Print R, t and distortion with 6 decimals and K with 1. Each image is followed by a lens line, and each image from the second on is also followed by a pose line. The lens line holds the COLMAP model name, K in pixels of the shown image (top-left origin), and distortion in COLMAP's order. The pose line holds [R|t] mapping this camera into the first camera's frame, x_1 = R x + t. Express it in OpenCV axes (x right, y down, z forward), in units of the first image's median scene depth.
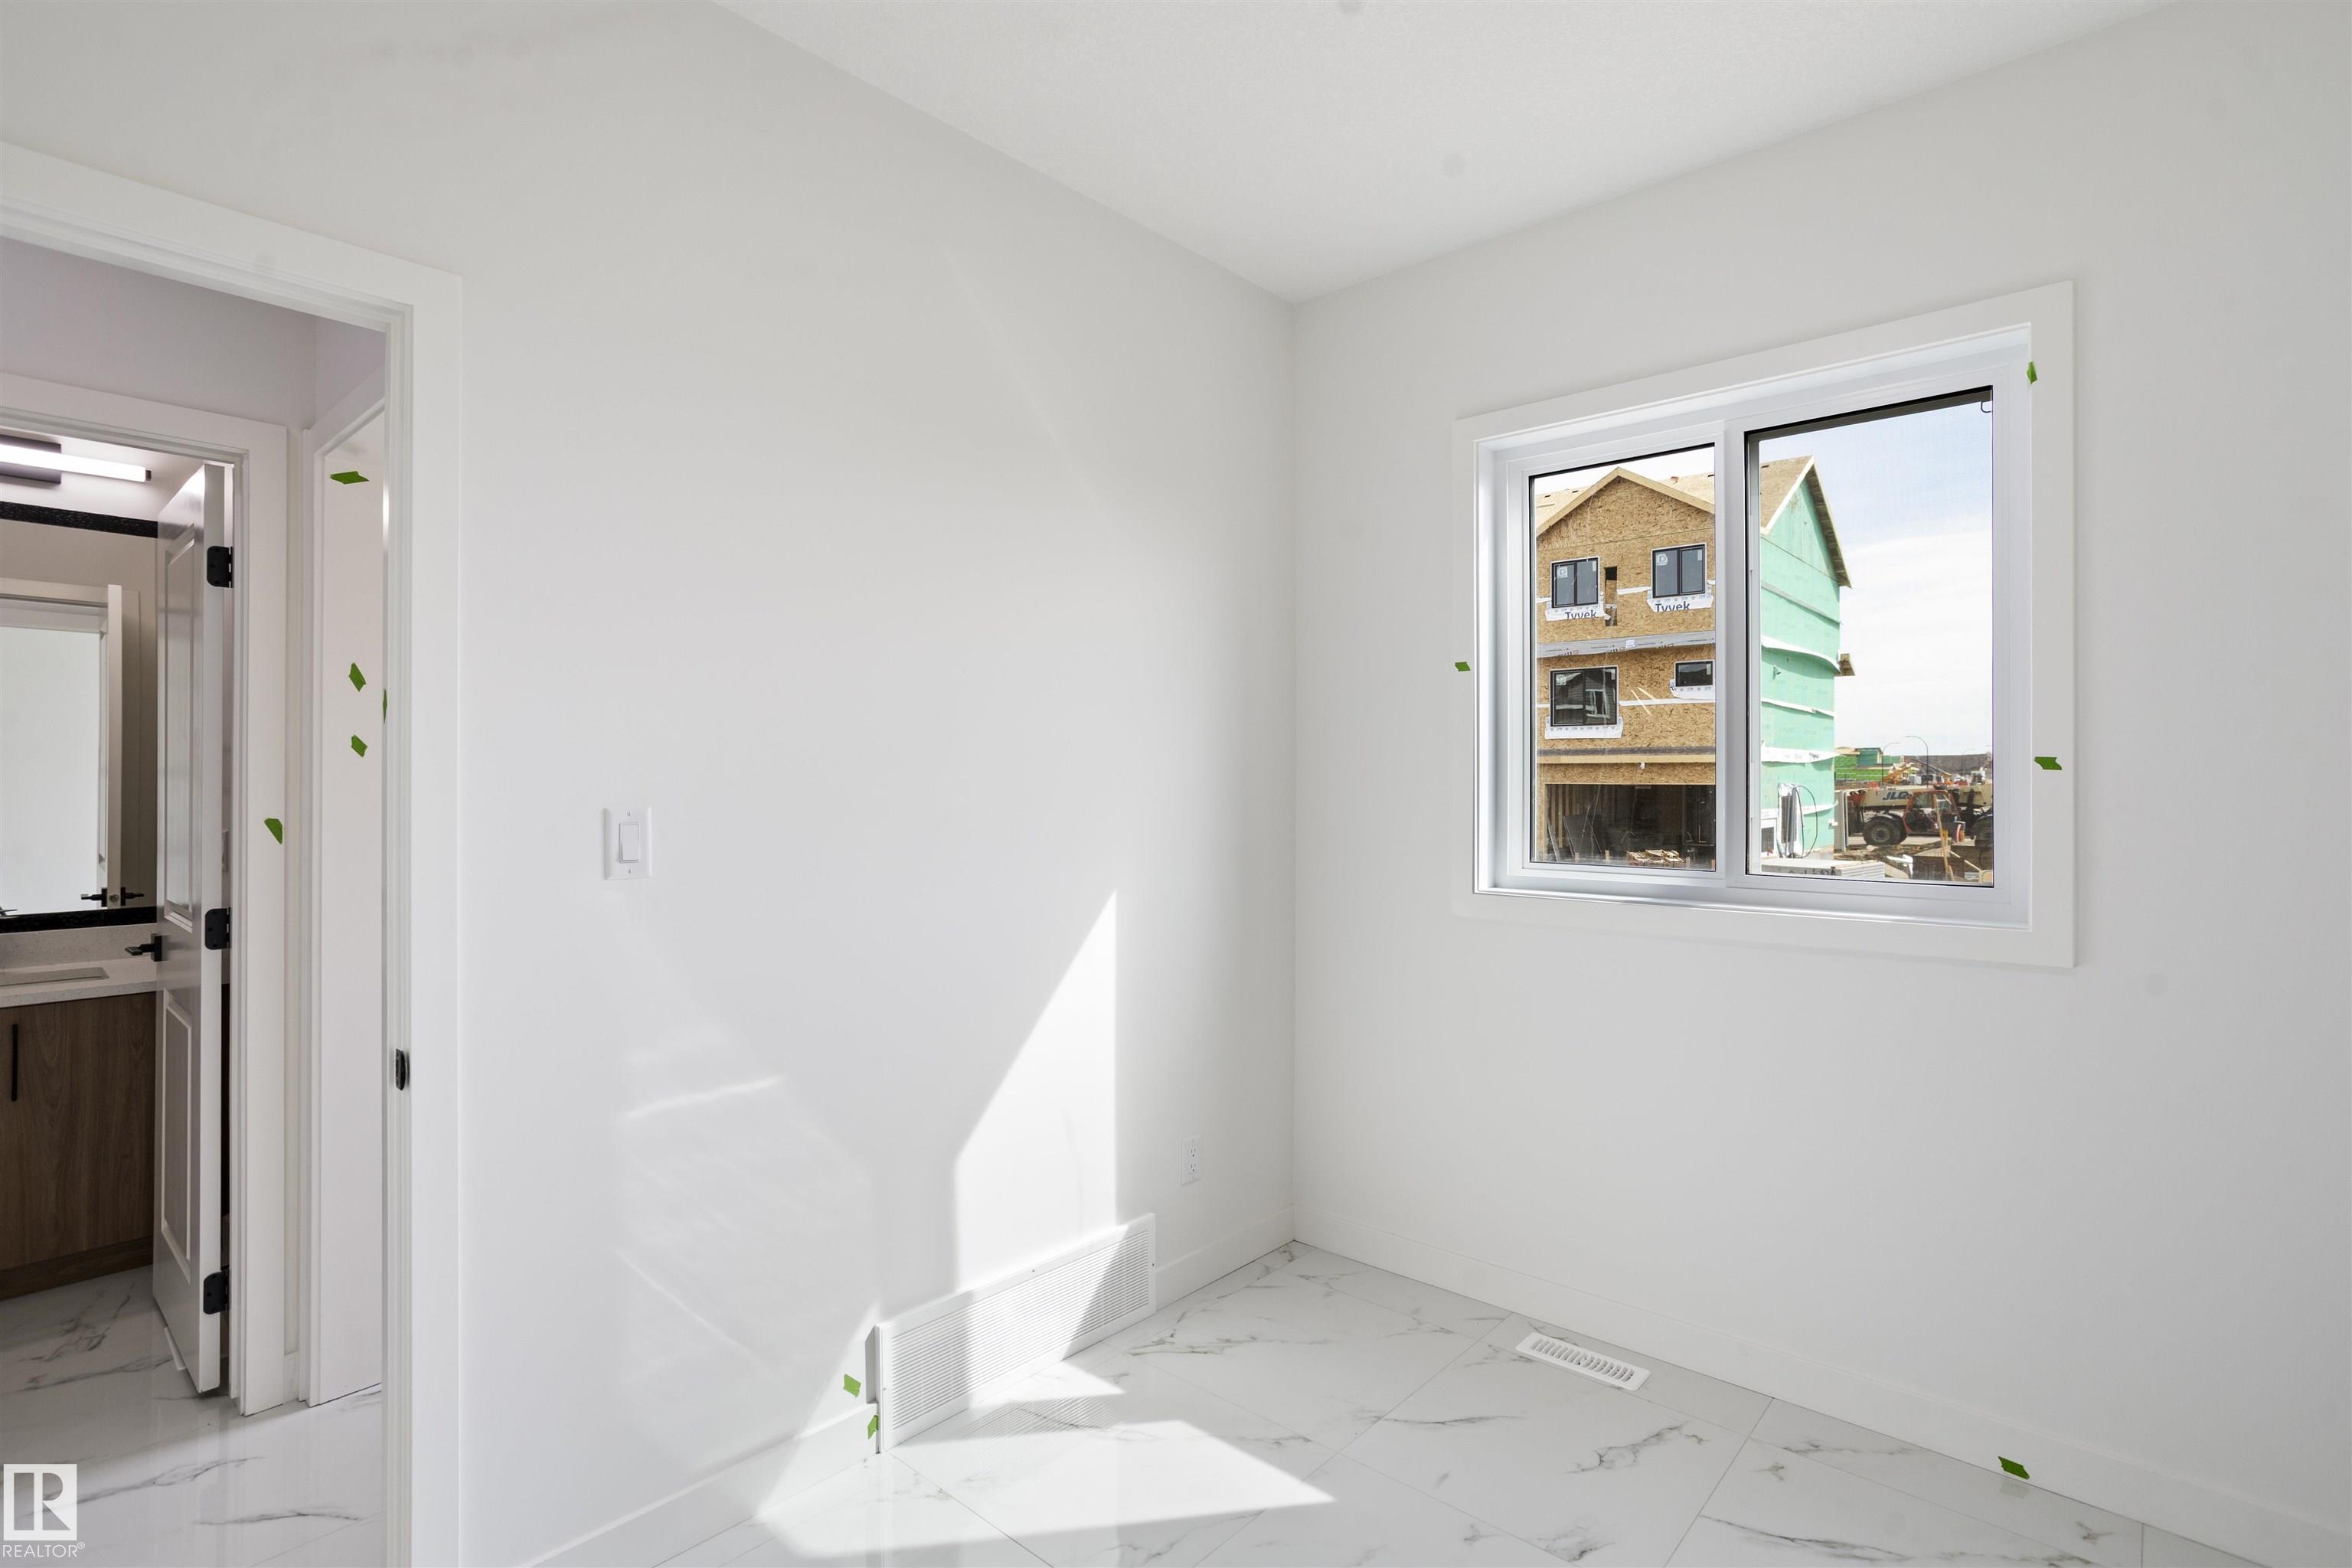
lens RADIAL K [[1130.7, 0, 1176.0], [0, 1130.7, 784.0], [0, 0, 1]] dist [-0.049054, 0.023725]
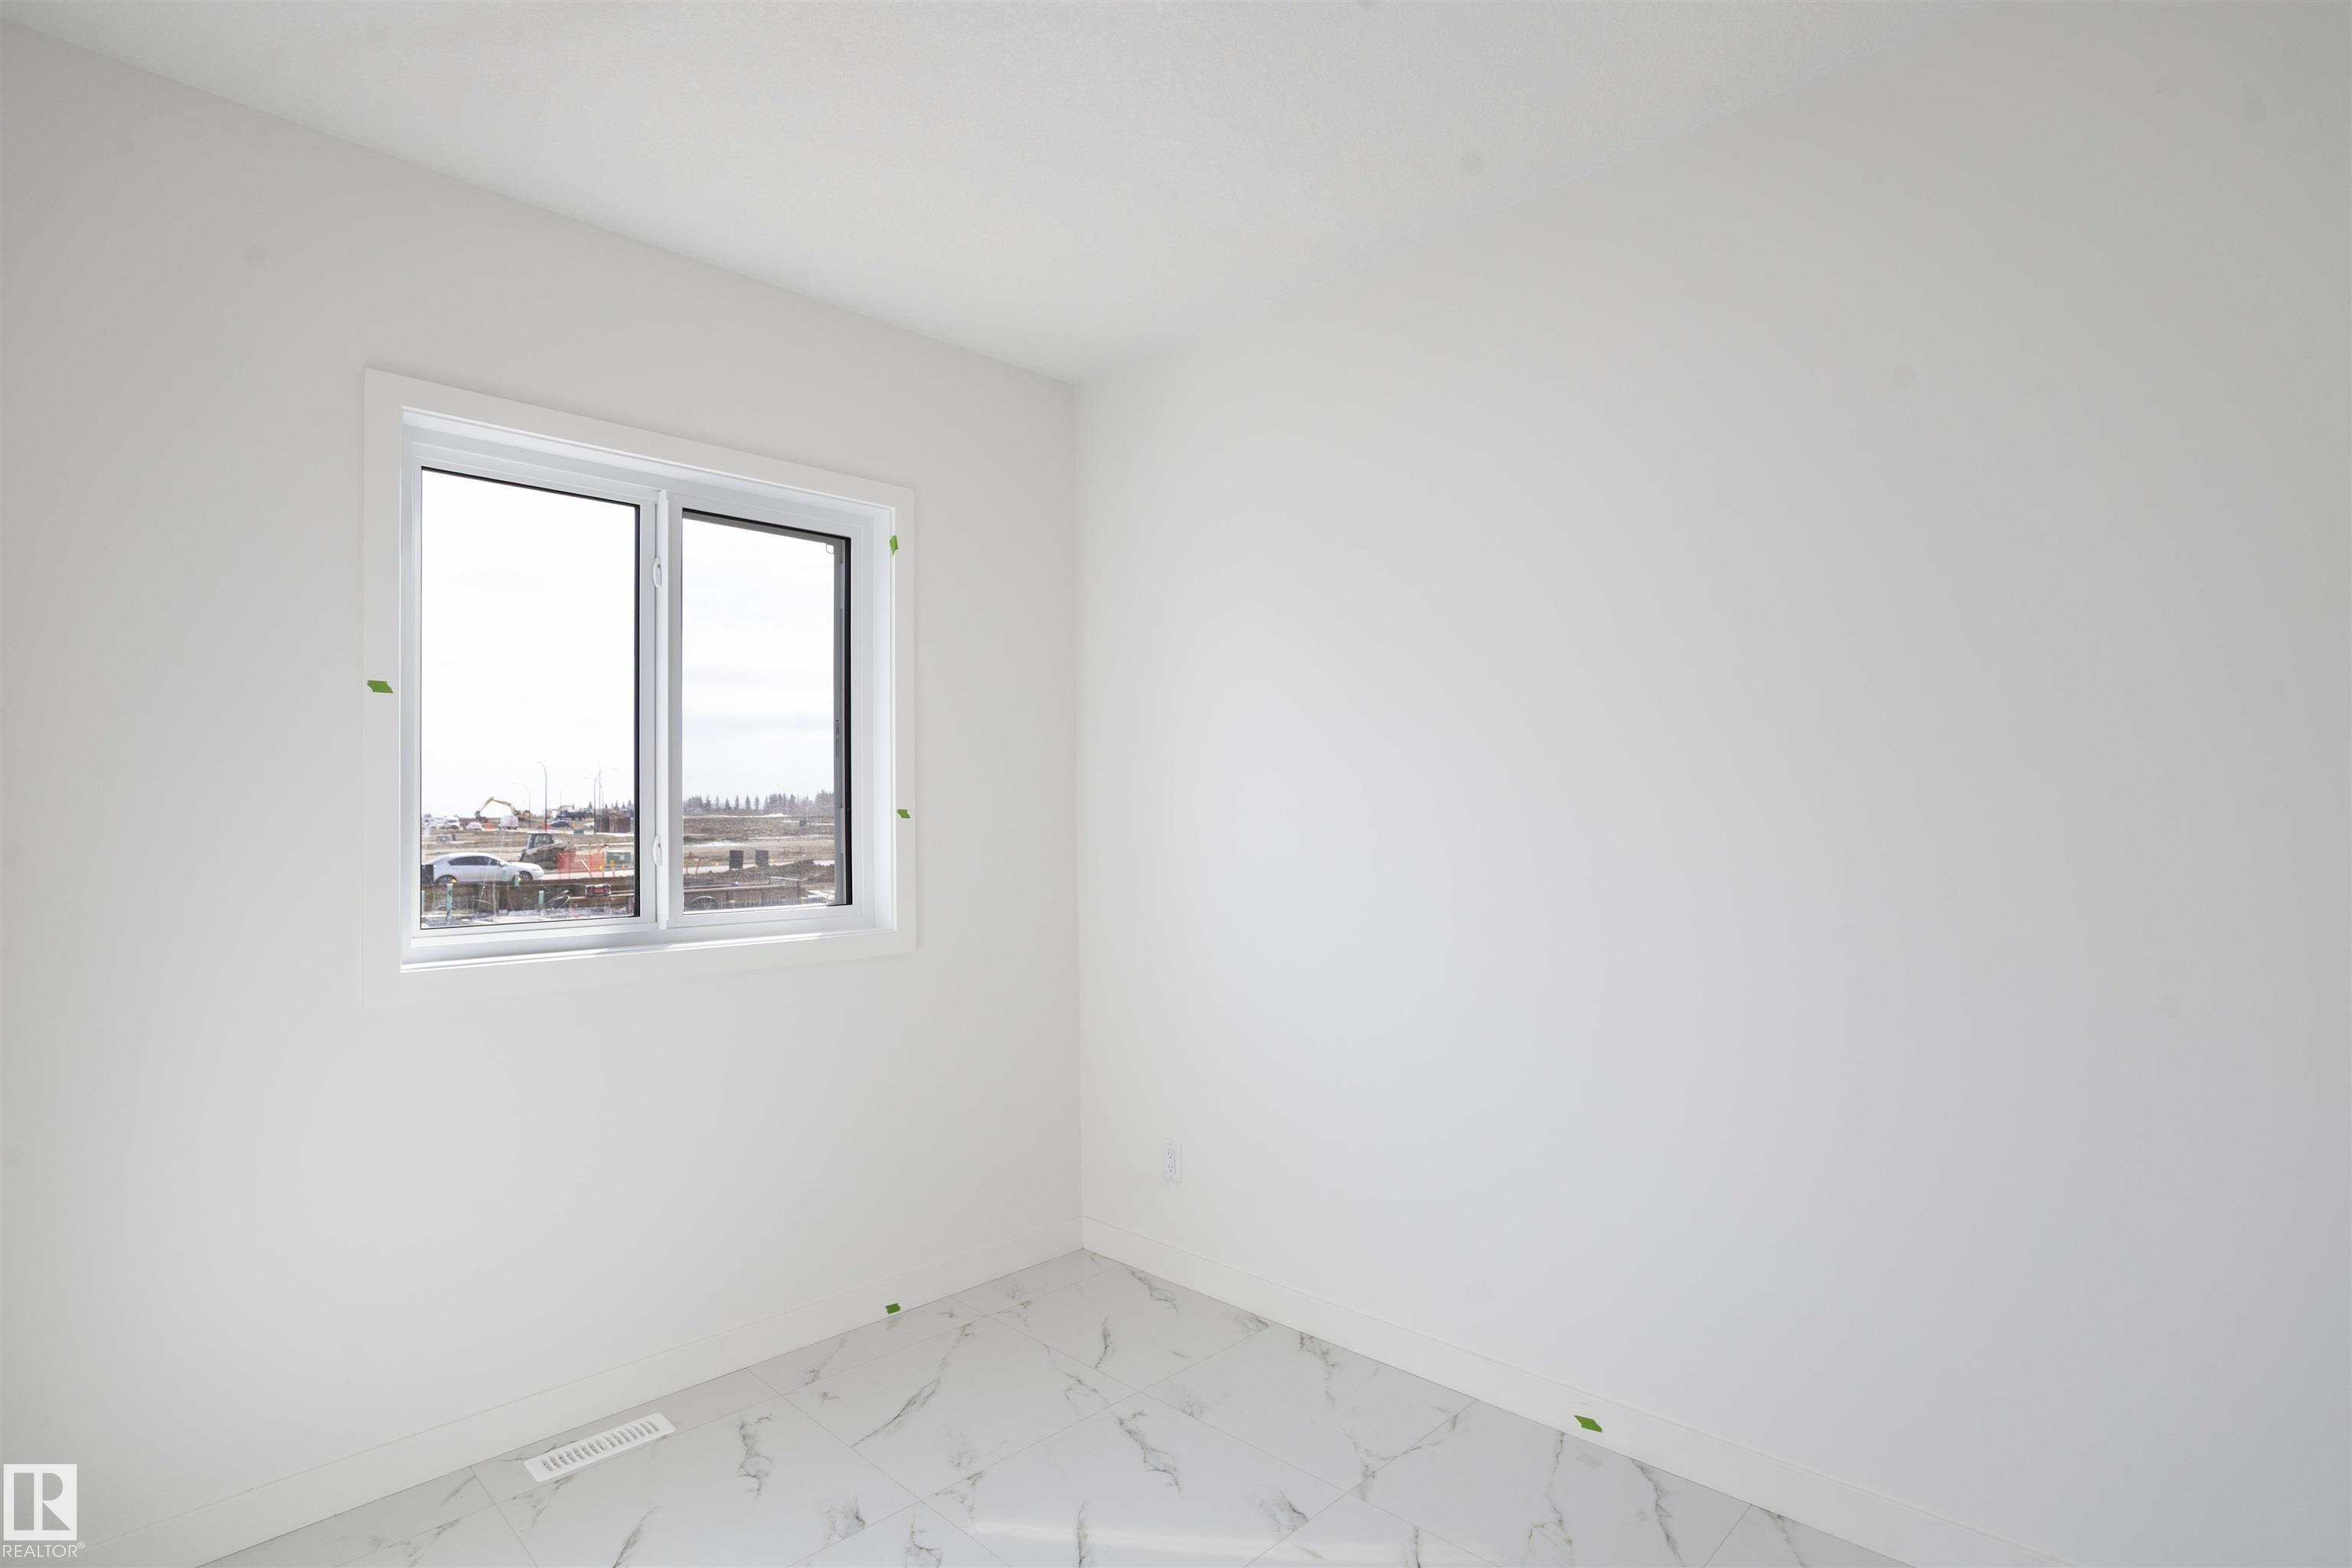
lens RADIAL K [[1216.0, 0, 1176.0], [0, 1216.0, 784.0], [0, 0, 1]] dist [-0.054037, 0.032907]
pose [[0.003441, 0.017821, 0.999835, -0.679041], [0.003269, 0.999836, -0.017832, -0.024403], [-0.999989, 0.003330, 0.003383, 0.526210]]
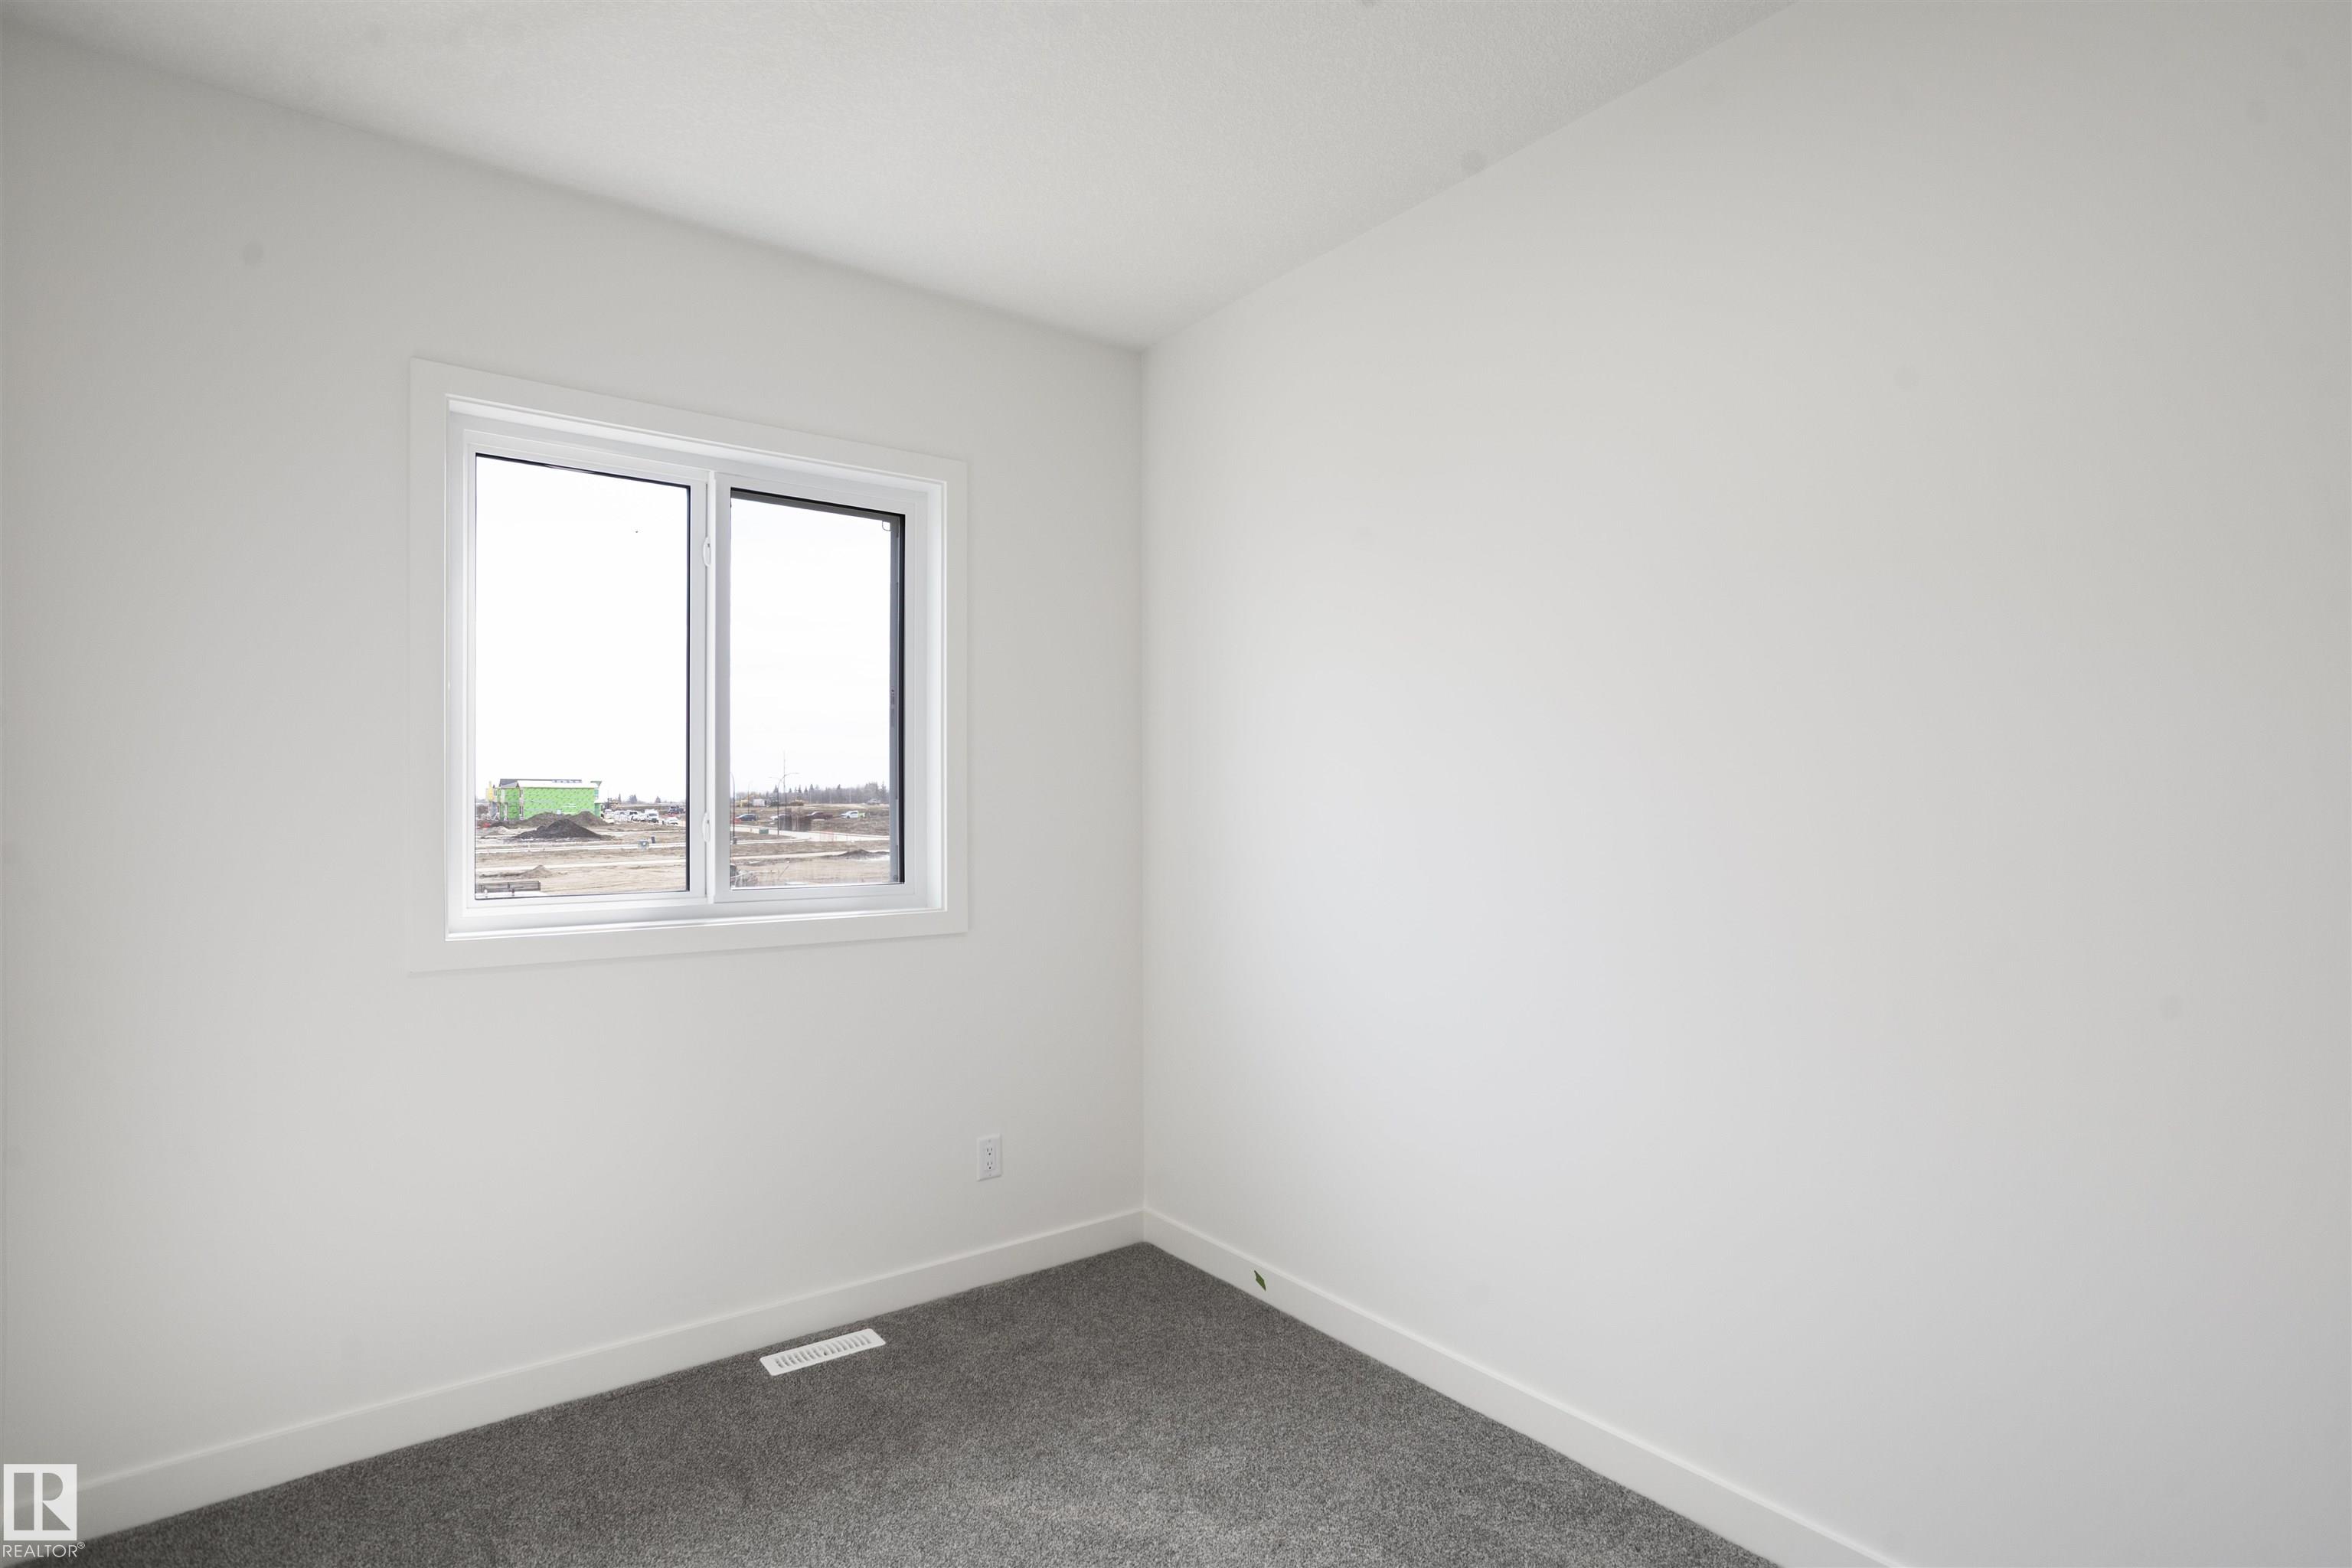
lens RADIAL K [[1130.7, 0, 1176.0], [0, 1130.7, 784.0], [0, 0, 1]] dist [-0.049054, 0.023725]
pose [[0.175891, 0.001566, 0.984408, -0.515373], [-0.004350, 0.999990, -0.000813, -0.025318], [-0.984400, -0.004139, 0.175897, 0.380232]]
